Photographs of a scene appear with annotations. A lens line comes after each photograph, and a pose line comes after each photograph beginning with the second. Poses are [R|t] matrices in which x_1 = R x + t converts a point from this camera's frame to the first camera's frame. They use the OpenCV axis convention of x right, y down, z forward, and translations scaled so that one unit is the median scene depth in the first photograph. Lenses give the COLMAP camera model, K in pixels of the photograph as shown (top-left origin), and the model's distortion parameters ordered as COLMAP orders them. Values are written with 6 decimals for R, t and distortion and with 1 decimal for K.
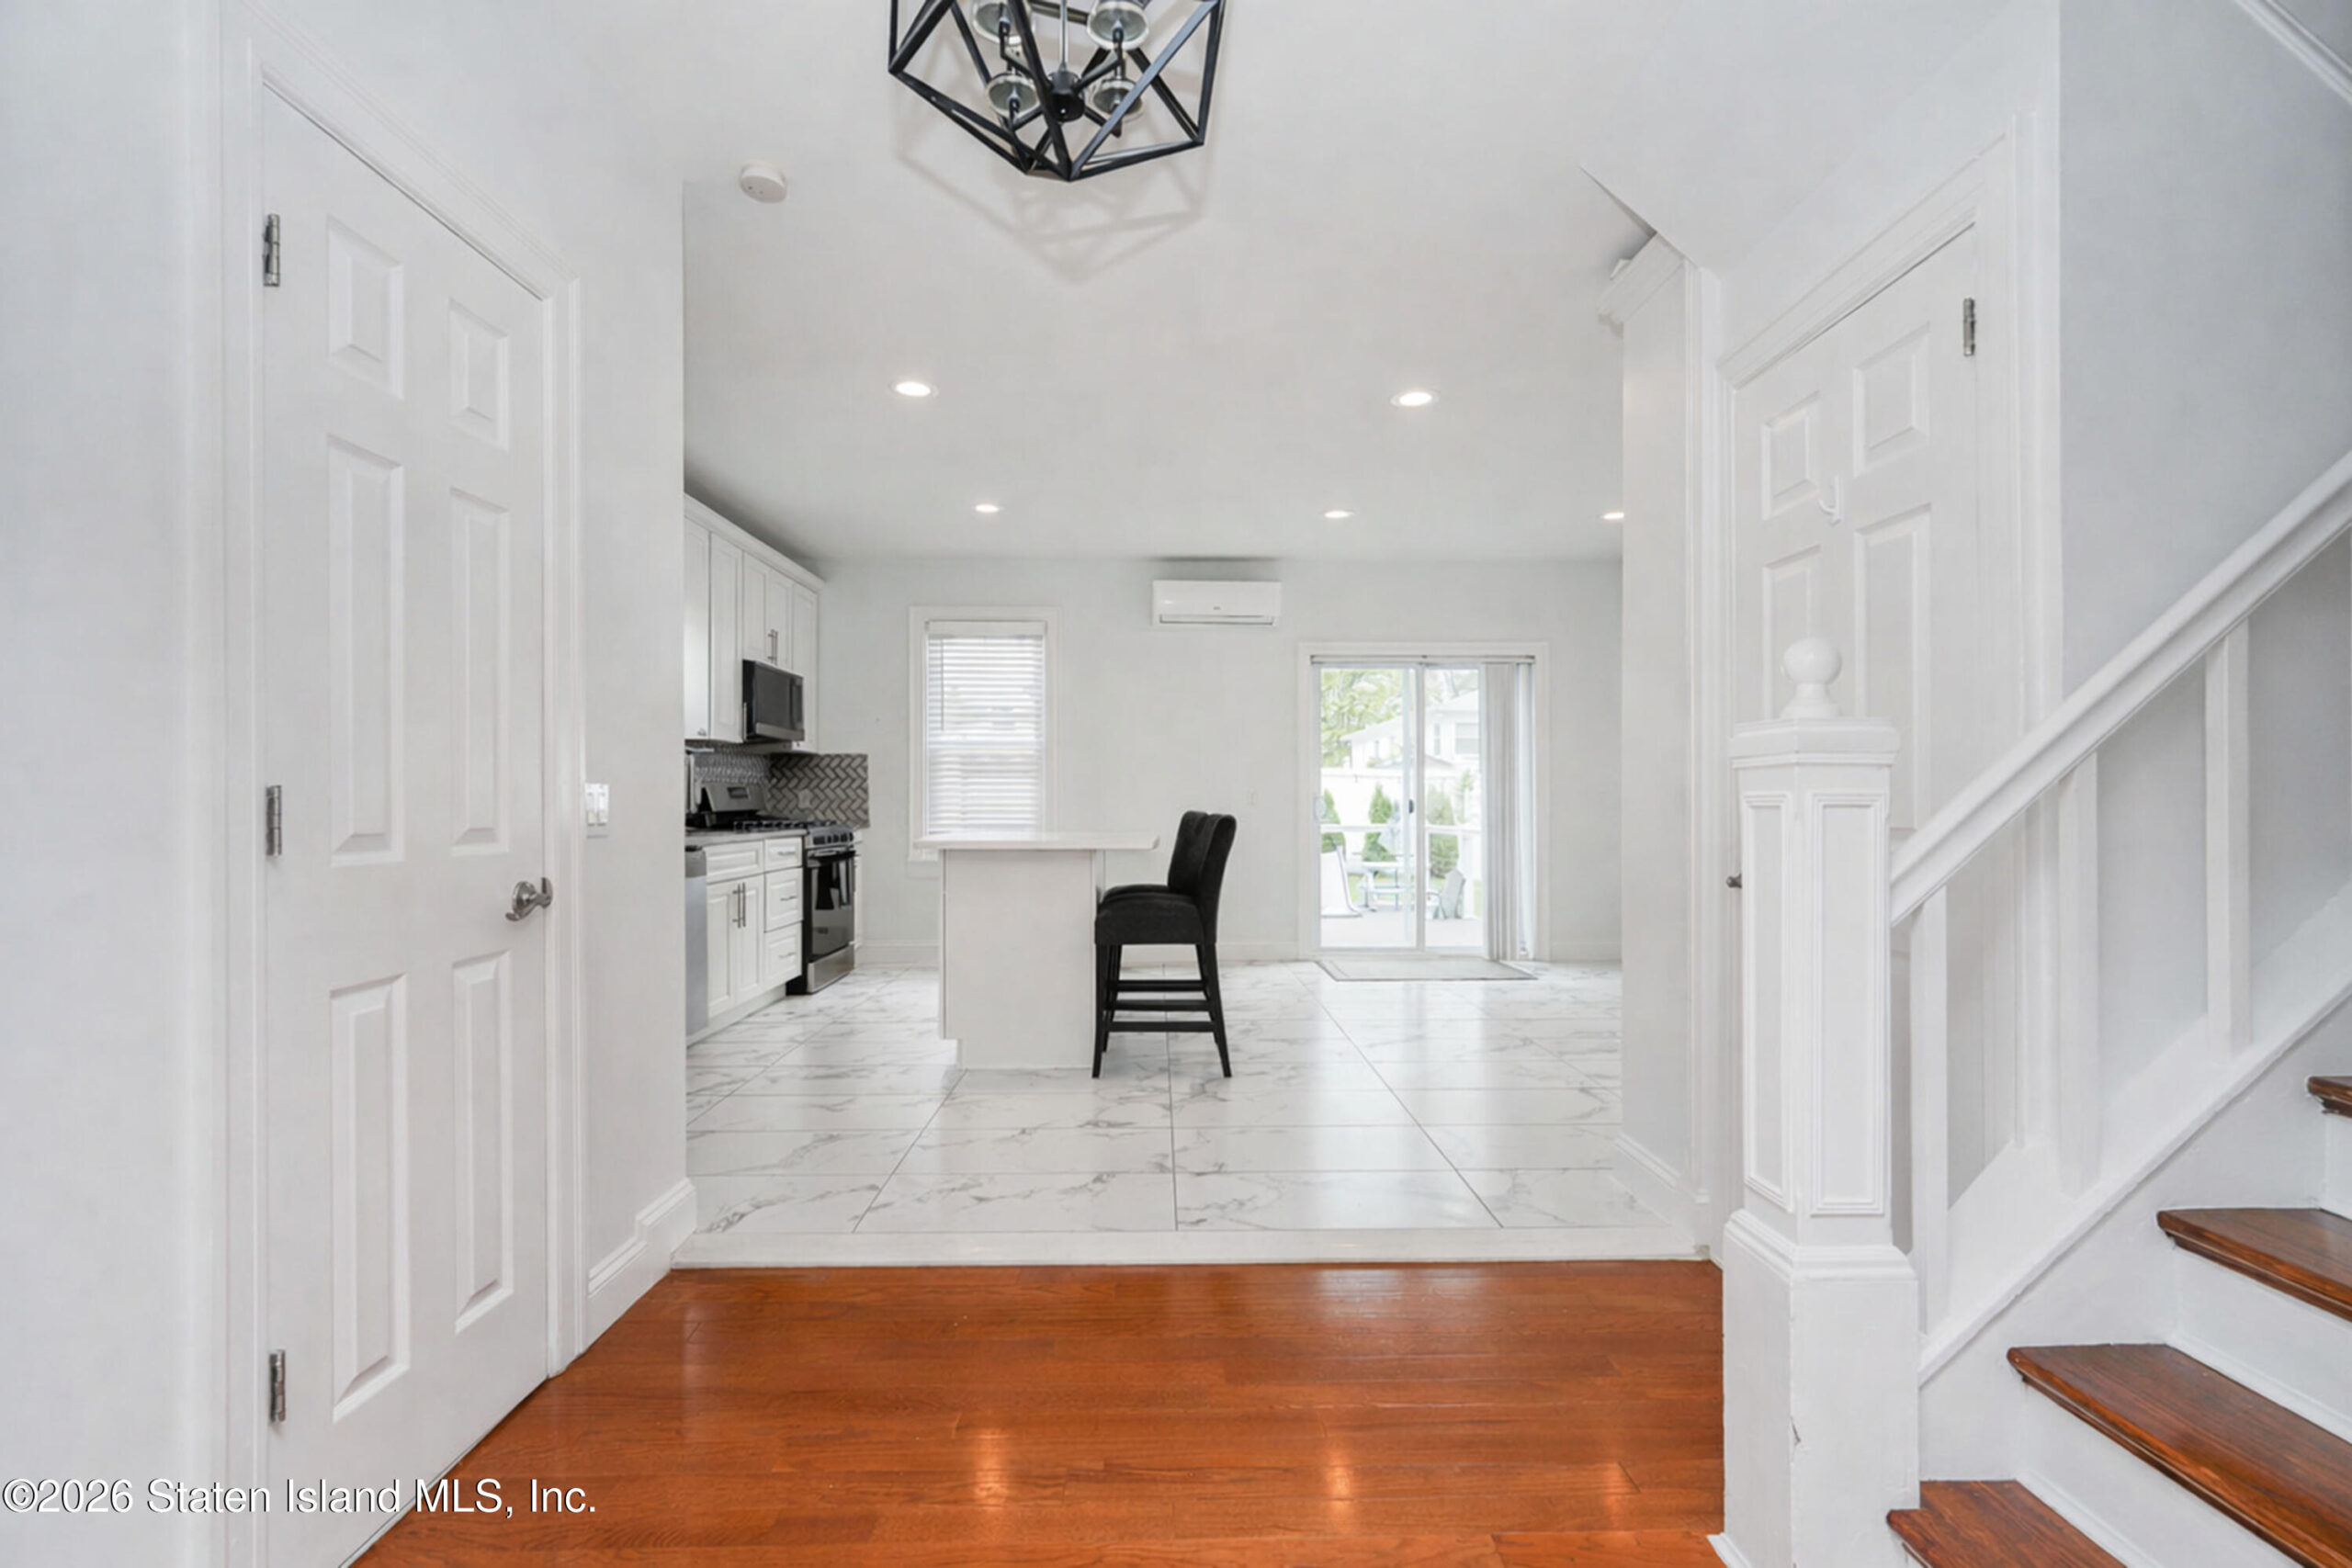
lens RADIAL K [[1040.3, 0, 1175.5], [0, 1040.3, 795.4], [0, 0, 1]] dist [0.001707, 0.000253]
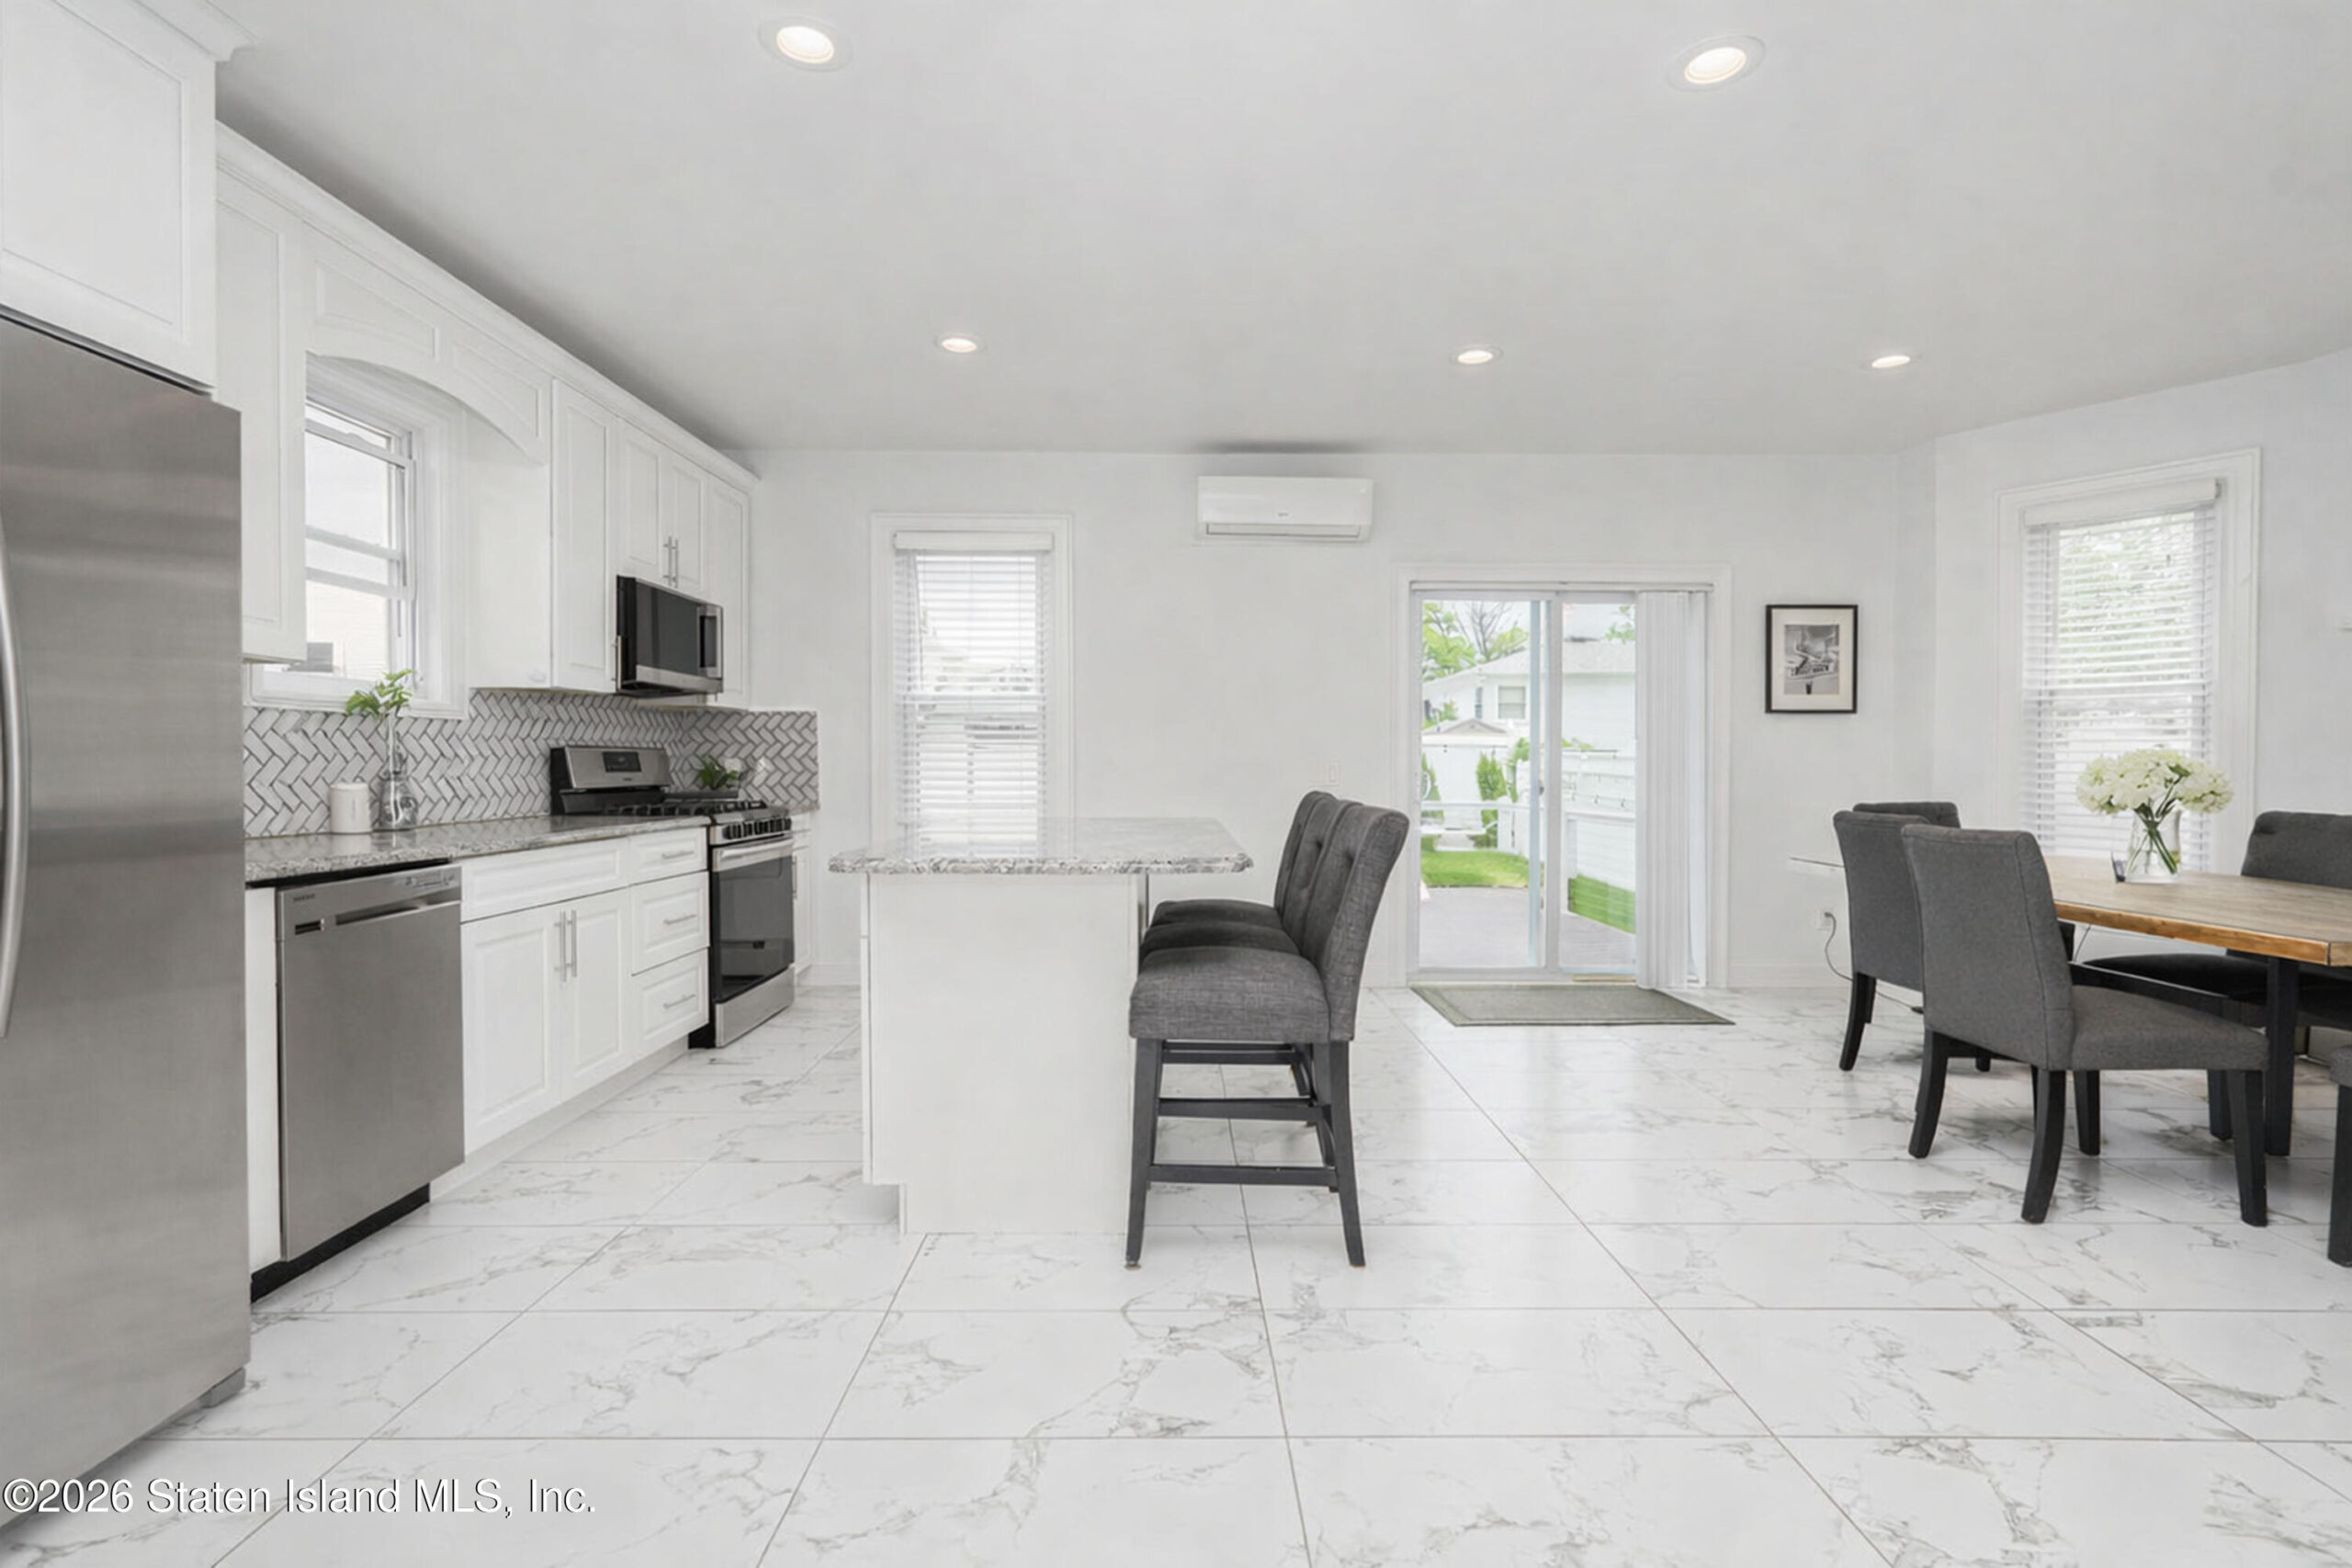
lens RADIAL K [[1048.5, 0, 1167.3], [0, 1048.5, 789.3], [0, 0, 1]] dist [-0.006449, 0.000129]
pose [[0.999863, 0.005432, -0.015605, -0.032592], [-0.005011, 0.999626, 0.026868, -0.006510], [0.015746, -0.026786, 0.999517, 0.284776]]
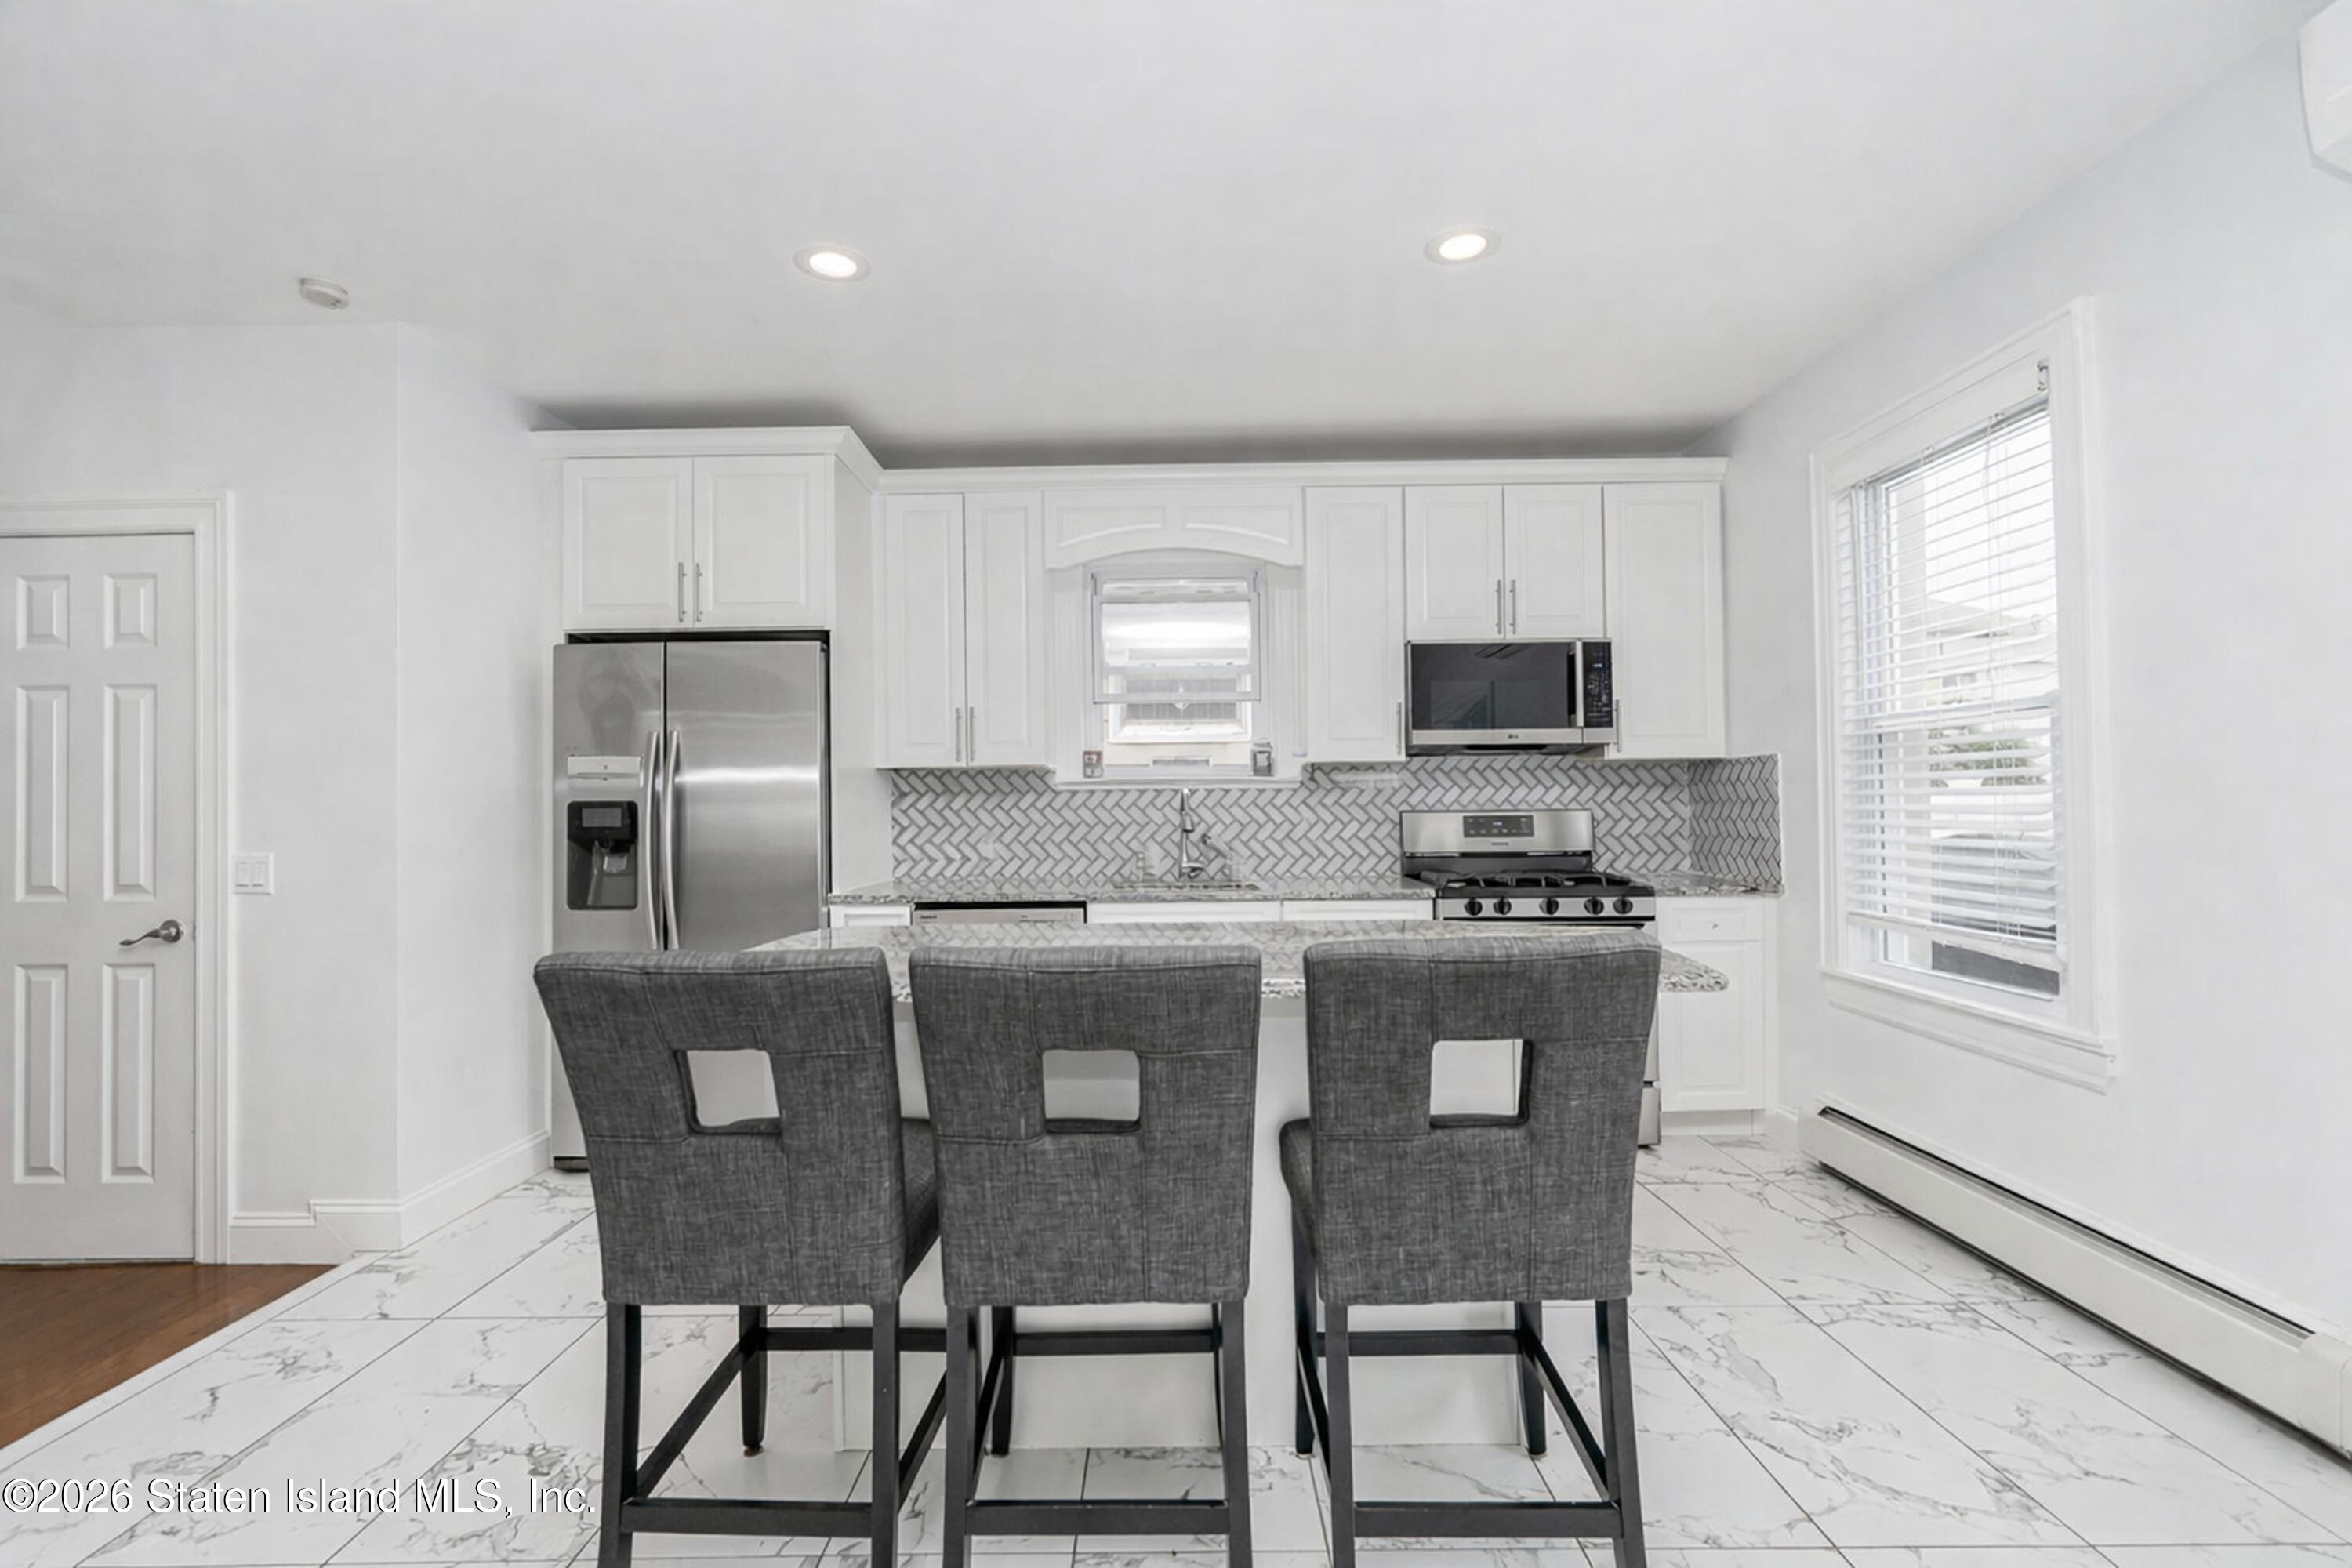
lens RADIAL K [[1040.4, 0, 1175.5], [0, 1040.4, 795.4], [0, 0, 1]] dist [0.001707, 0.000253]
pose [[-0.023014, -0.003575, -0.999729, 0.287131], [0.005711, 0.999977, -0.003707, -0.022954], [0.999719, -0.005795, -0.022993, 0.827659]]
